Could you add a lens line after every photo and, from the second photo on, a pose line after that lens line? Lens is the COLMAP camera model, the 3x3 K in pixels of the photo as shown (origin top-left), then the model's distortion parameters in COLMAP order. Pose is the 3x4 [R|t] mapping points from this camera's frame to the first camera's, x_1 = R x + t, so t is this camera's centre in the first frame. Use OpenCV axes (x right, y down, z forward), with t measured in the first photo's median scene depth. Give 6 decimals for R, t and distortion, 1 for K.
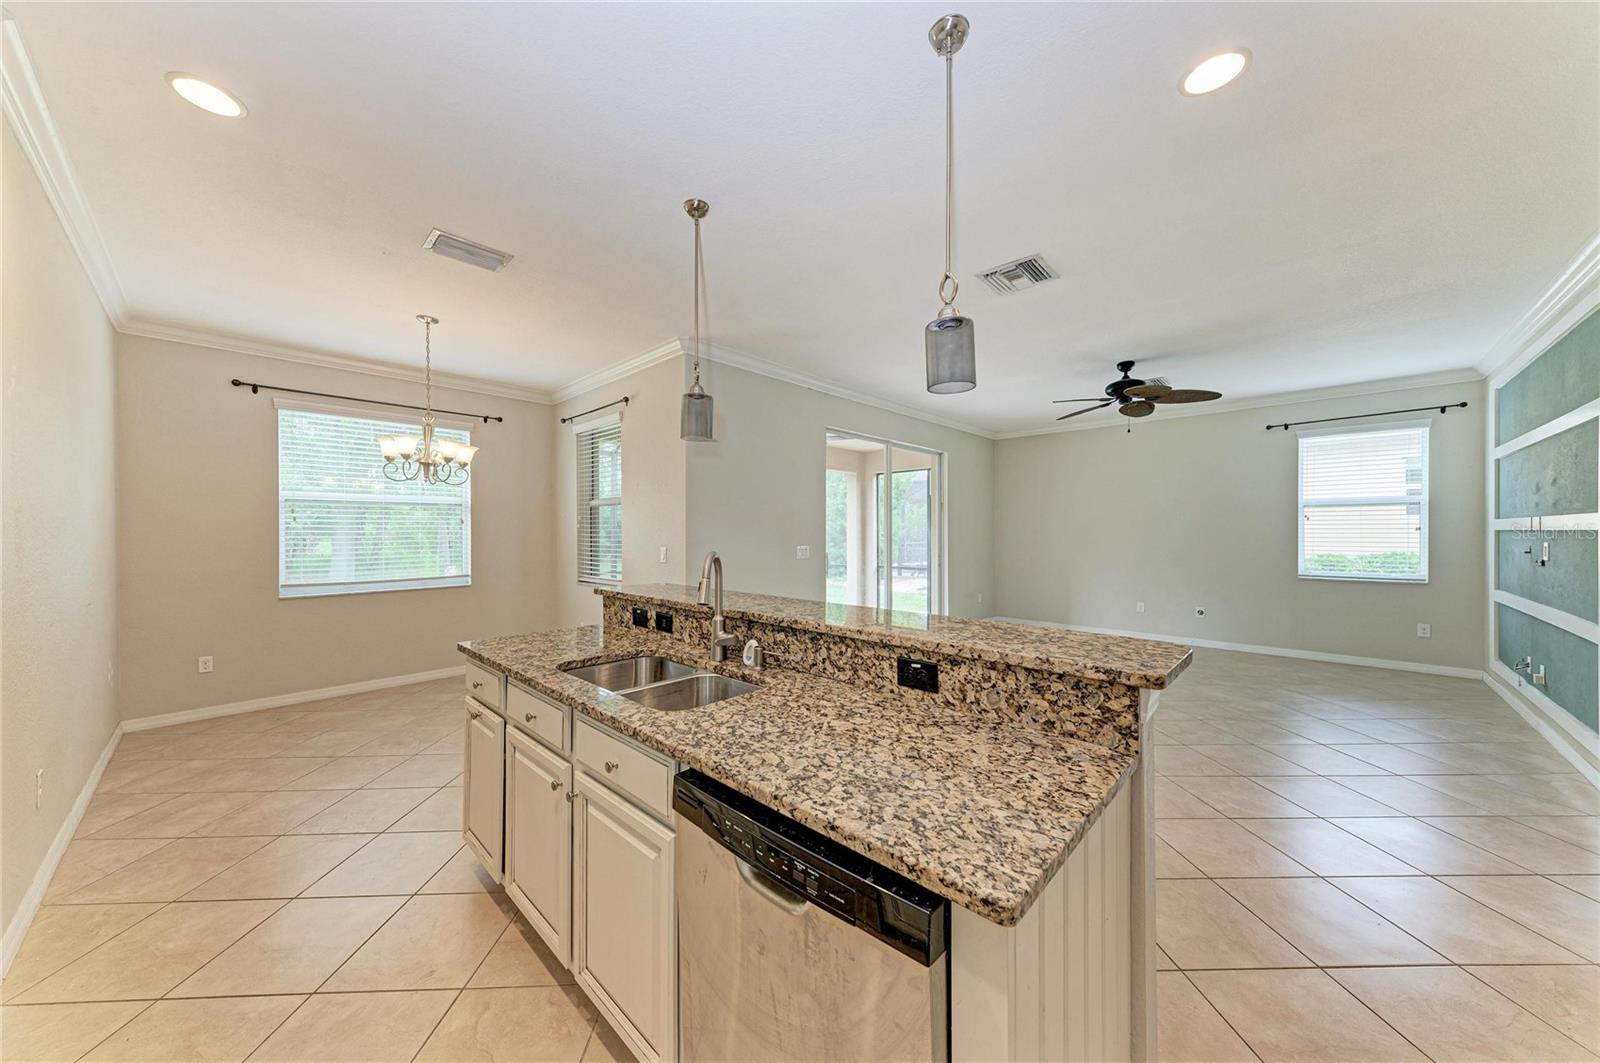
lens RADIAL K [[543.4, 0, 792.2], [0, 543.4, 529.9], [0, 0, 1]] dist [0.014534, -0.002085]
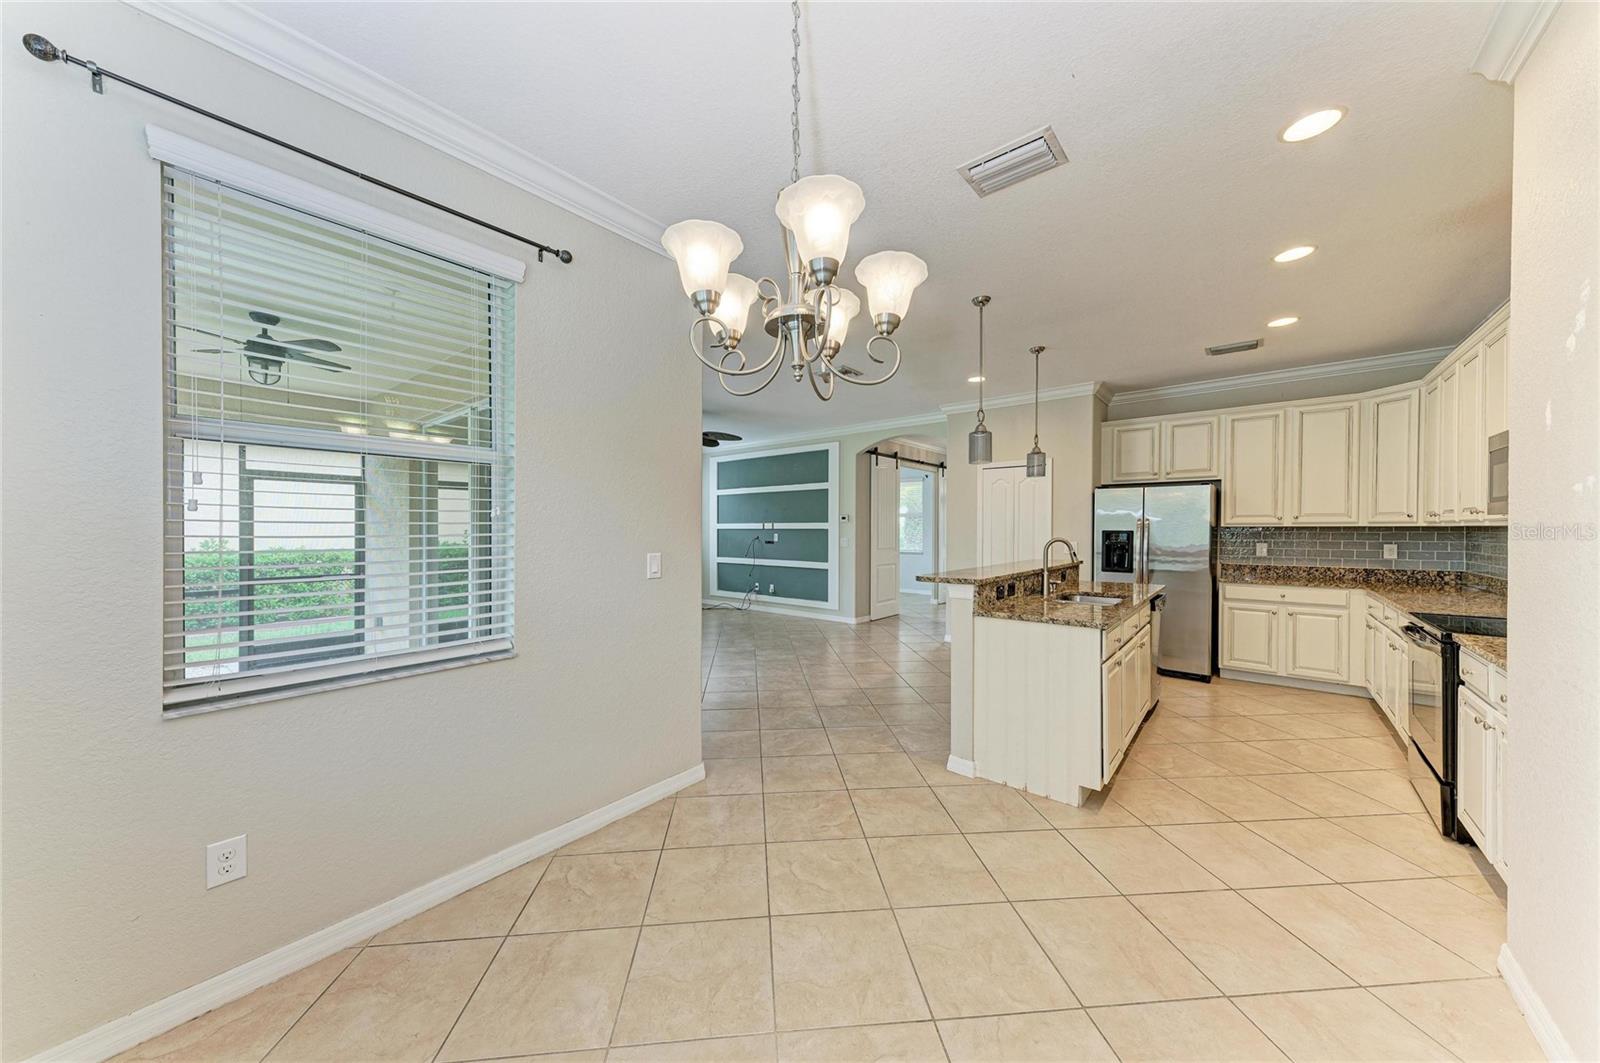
lens RADIAL K [[543.4, 0, 798.0], [0, 543.4, 533.0], [0, 0, 1]] dist [0.014534, -0.002085]
pose [[-0.061815, -0.004837, 0.998076, -0.735795], [0.000021, 0.999988, 0.004848, 0.005622], [-0.998088, 0.000320, -0.061814, 0.754744]]
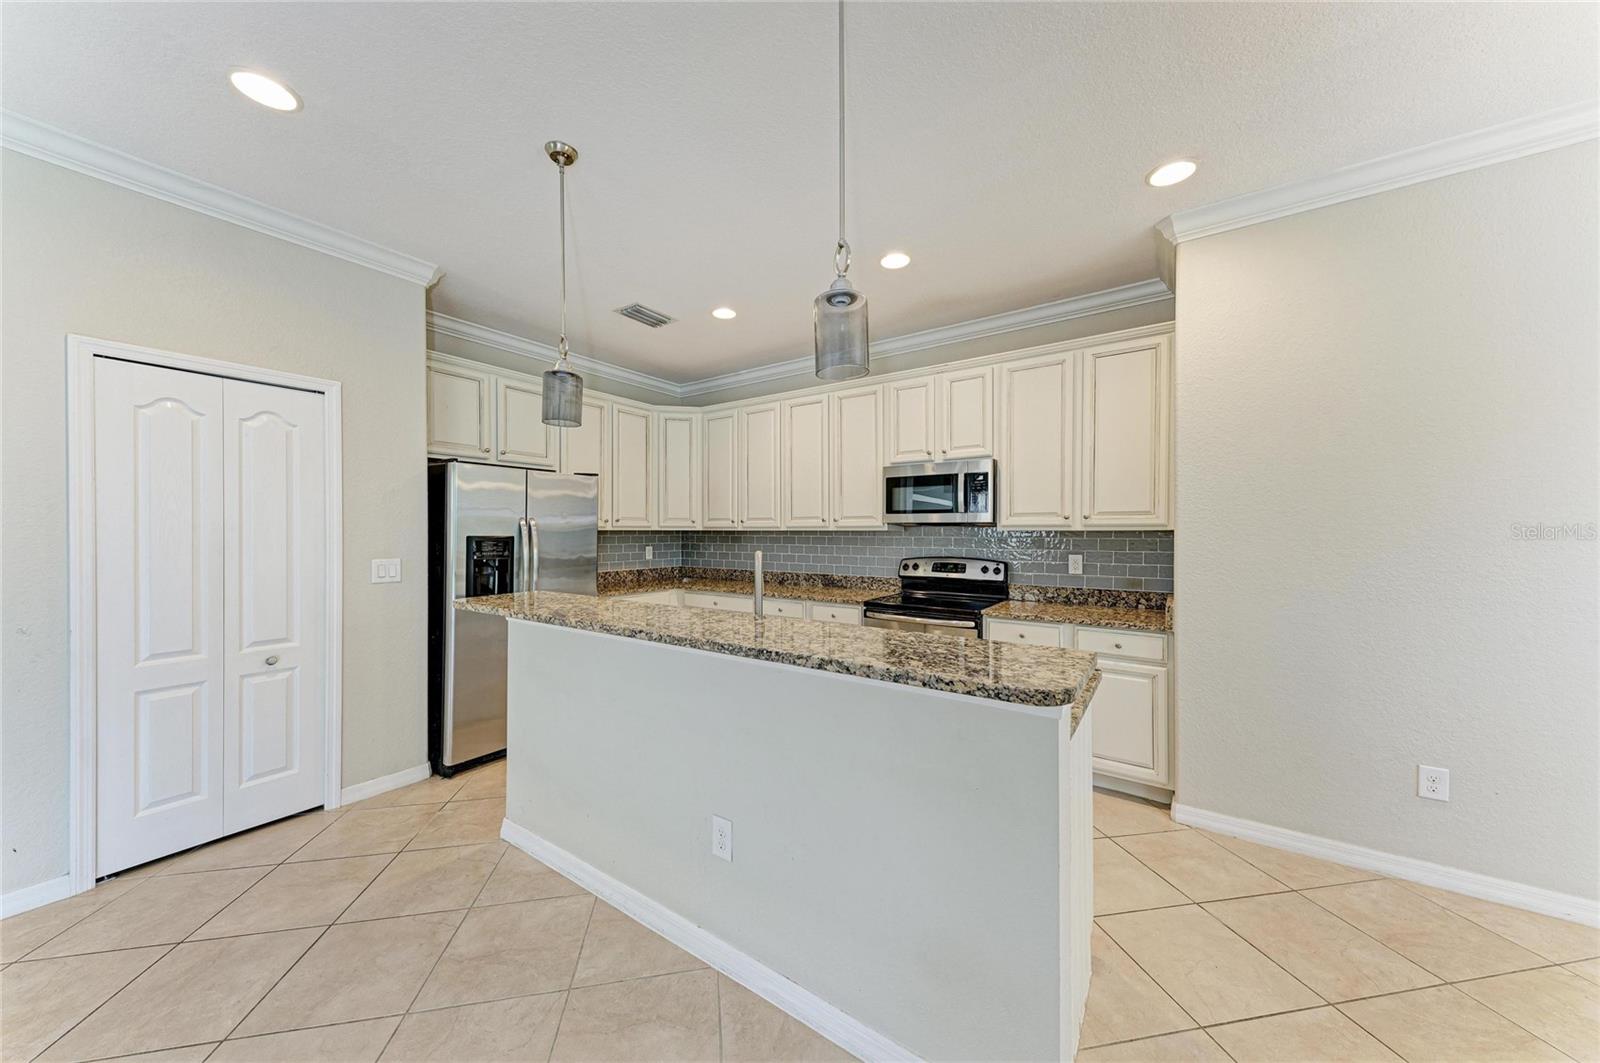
lens RADIAL K [[543.4, 0, 803.3], [0, 543.4, 535.7], [0, 0, 1]] dist [0.014534, -0.002085]
pose [[-0.988423, 0.003484, -0.151682, -0.011243], [0.002348, 0.999968, 0.007663, 0.002009], [0.151704, 0.007218, -0.988400, 0.756659]]
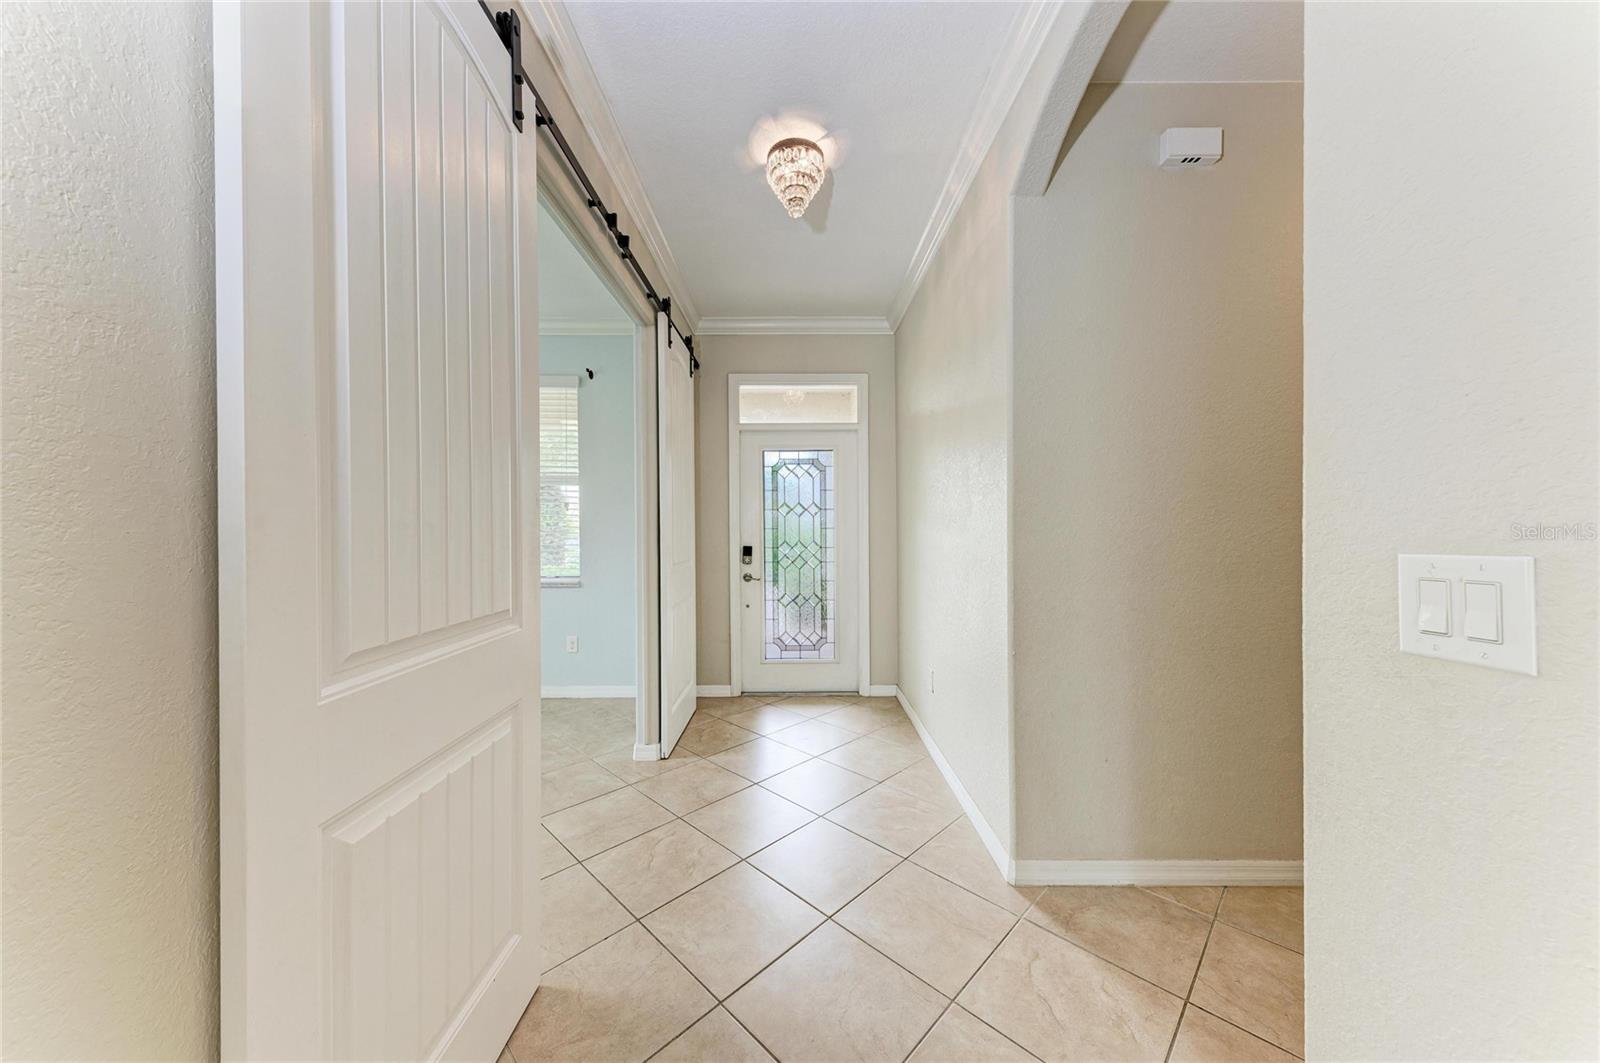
lens RADIAL K [[543.4, 0, 804.1], [0, 543.4, 528.2], [0, 0, 1]] dist [0.014534, -0.002085]
pose [[-0.695228, 0.011848, 0.718692, 0.601622], [0.012628, 0.999911, -0.004269, 0.020364], [-0.718678, 0.006108, -0.695316, 0.443540]]
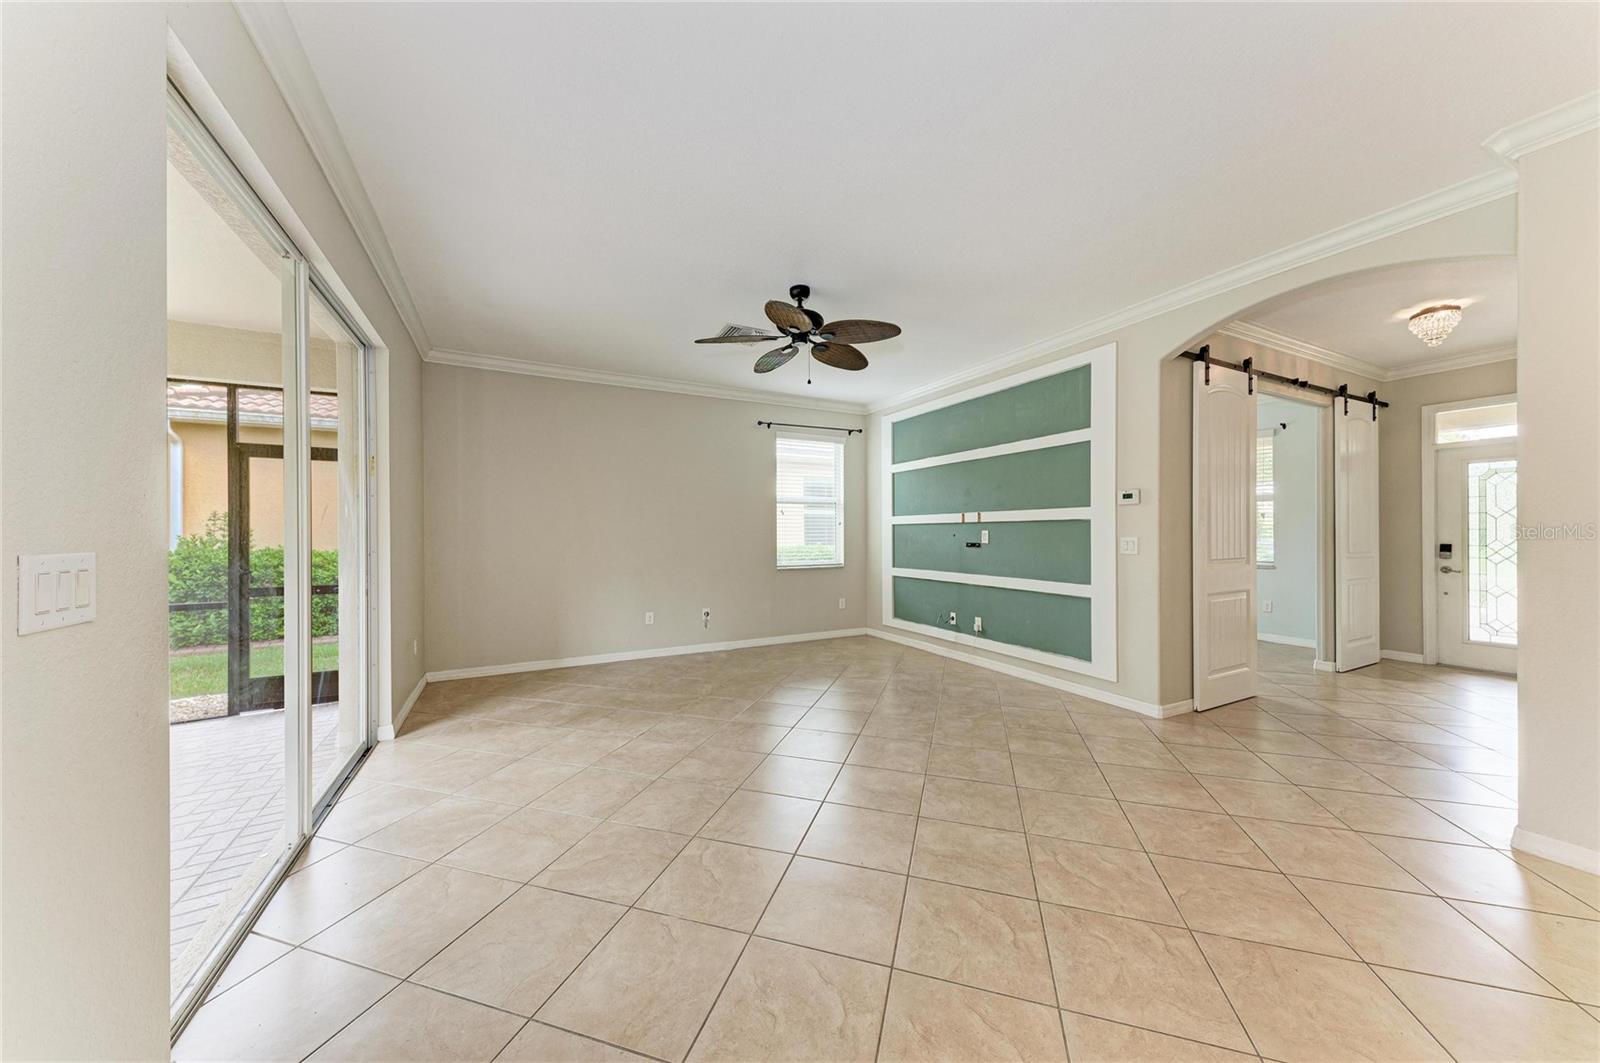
lens RADIAL K [[543.4, 0, 799.2], [0, 543.4, 532.6], [0, 0, 1]] dist [0.014534, -0.002085]
pose [[0.327955, 0.002589, 0.944690, -0.074352], [0.002472, 0.999990, -0.003598, 0.023009], [-0.944690, 0.003516, 0.327946, 0.713304]]
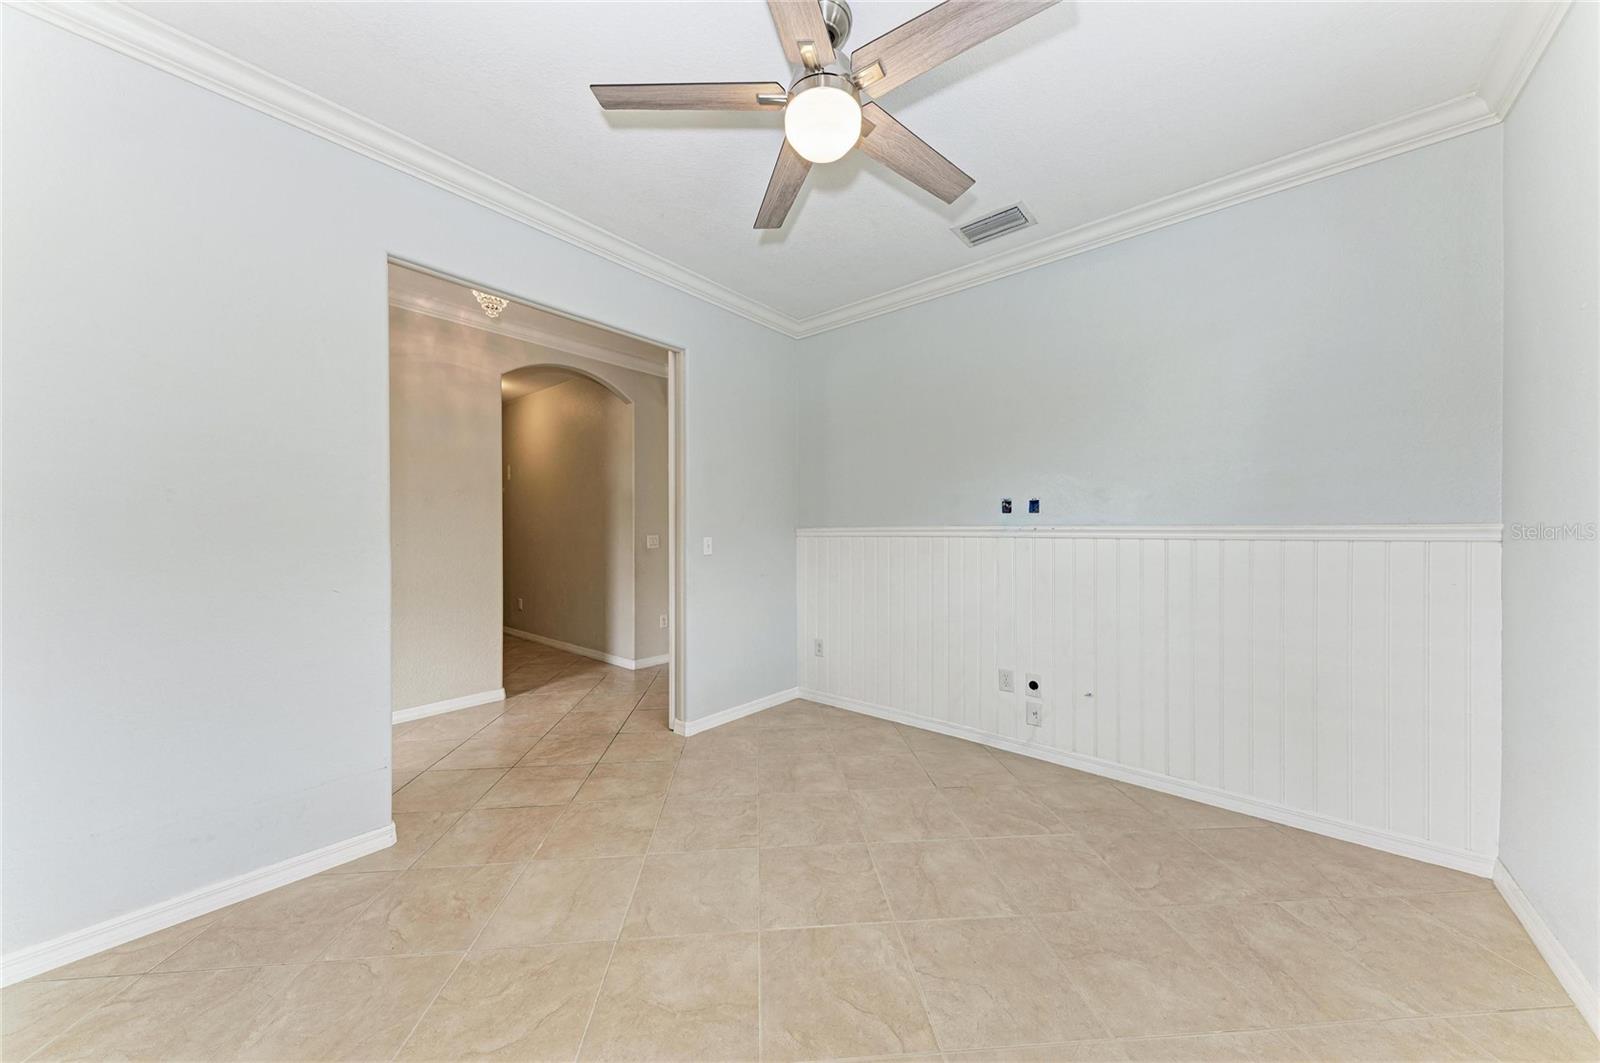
lens RADIAL K [[543.4, 0, 800.1], [0, 543.4, 530.7], [0, 0, 1]] dist [0.014534, -0.002085]
pose [[0.059053, 0.005782, -0.998238, 1.563704], [-0.001272, 0.999983, 0.005717, 0.017604], [0.998254, 0.000932, 0.059060, 0.458951]]
